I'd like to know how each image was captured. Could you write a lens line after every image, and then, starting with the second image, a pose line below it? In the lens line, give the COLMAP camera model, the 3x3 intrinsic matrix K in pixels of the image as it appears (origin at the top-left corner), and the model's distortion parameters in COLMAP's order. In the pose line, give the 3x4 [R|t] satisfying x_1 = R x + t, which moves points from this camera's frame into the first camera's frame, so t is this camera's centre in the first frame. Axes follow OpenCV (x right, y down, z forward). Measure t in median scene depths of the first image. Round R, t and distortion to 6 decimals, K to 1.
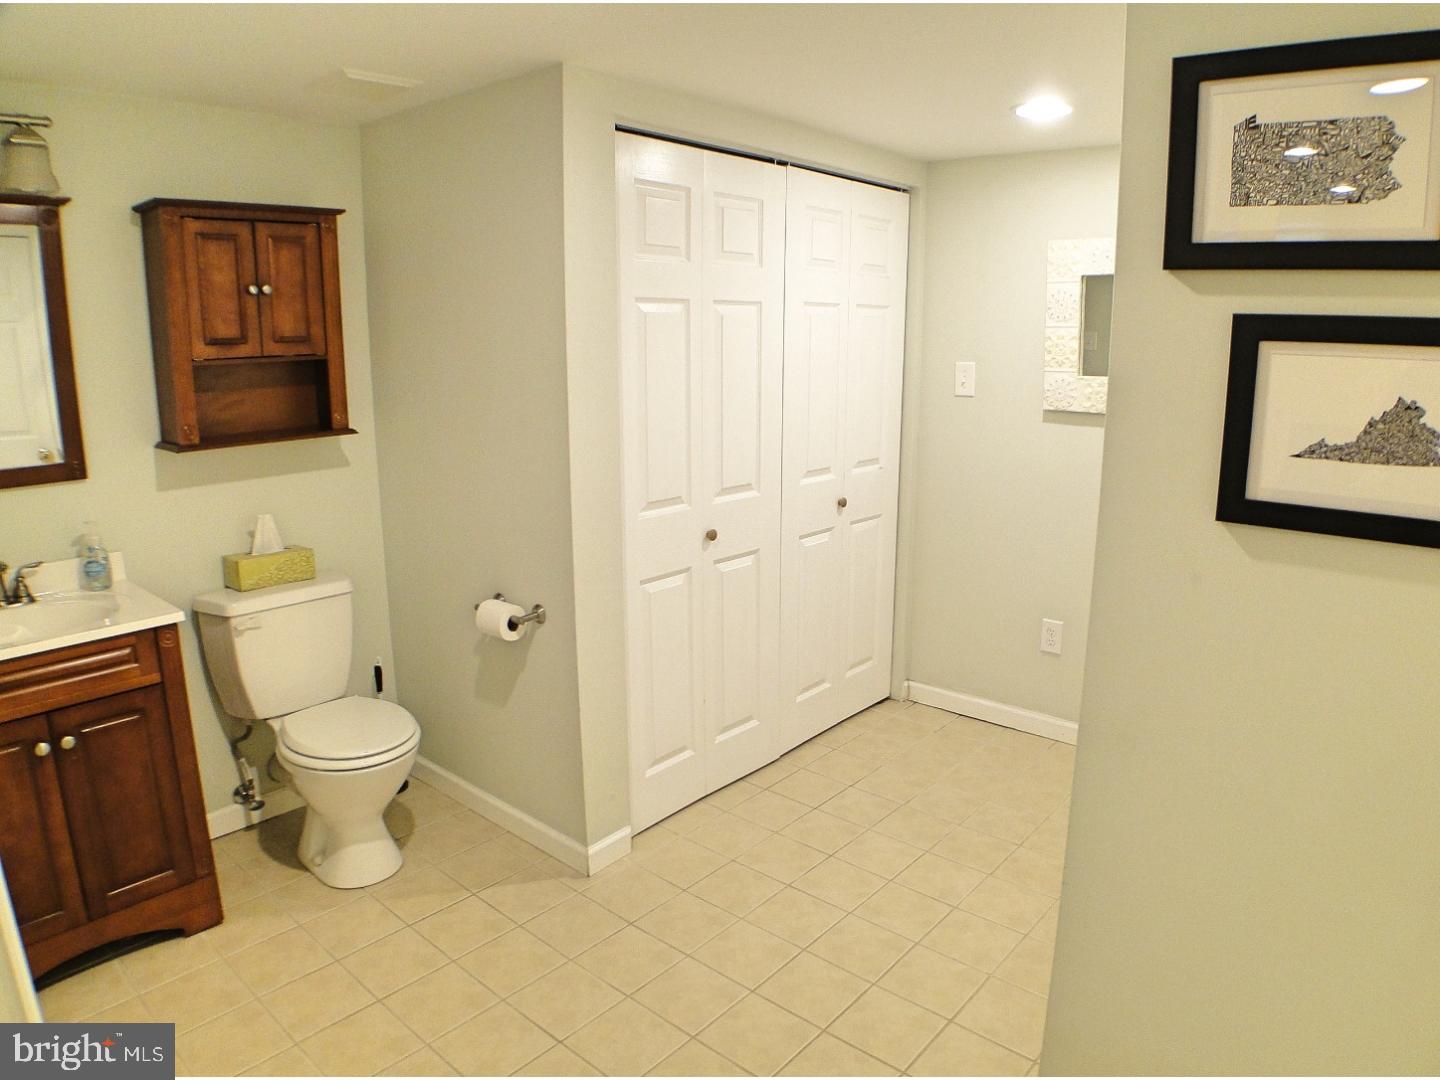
lens RADIAL K [[938.4, 0, 728.0], [0, 938.4, 537.0], [0, 0, 1]] dist [-0.122989, 0.026806]
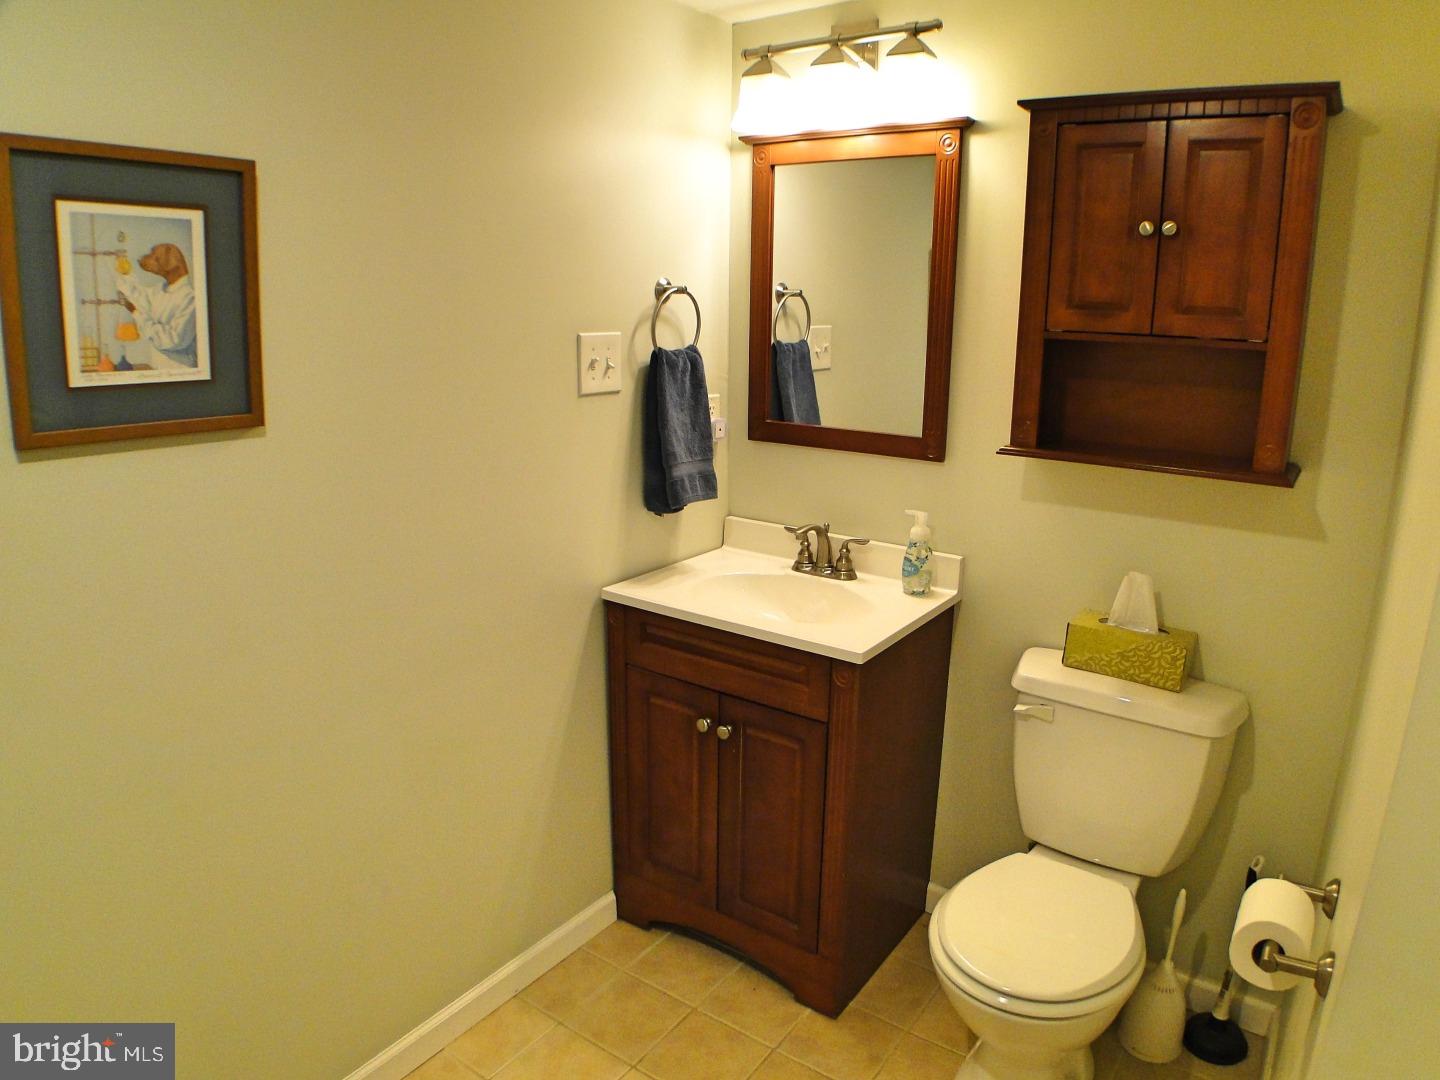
lens RADIAL K [[938.4, 0, 728.0], [0, 938.4, 537.0], [0, 0, 1]] dist [-0.122989, 0.026806]
pose [[0.109713, 0.244594, -0.963399, 0.109577], [-0.228679, 0.949460, 0.215013, -0.136251], [0.967300, 0.196720, 0.160101, 0.651724]]
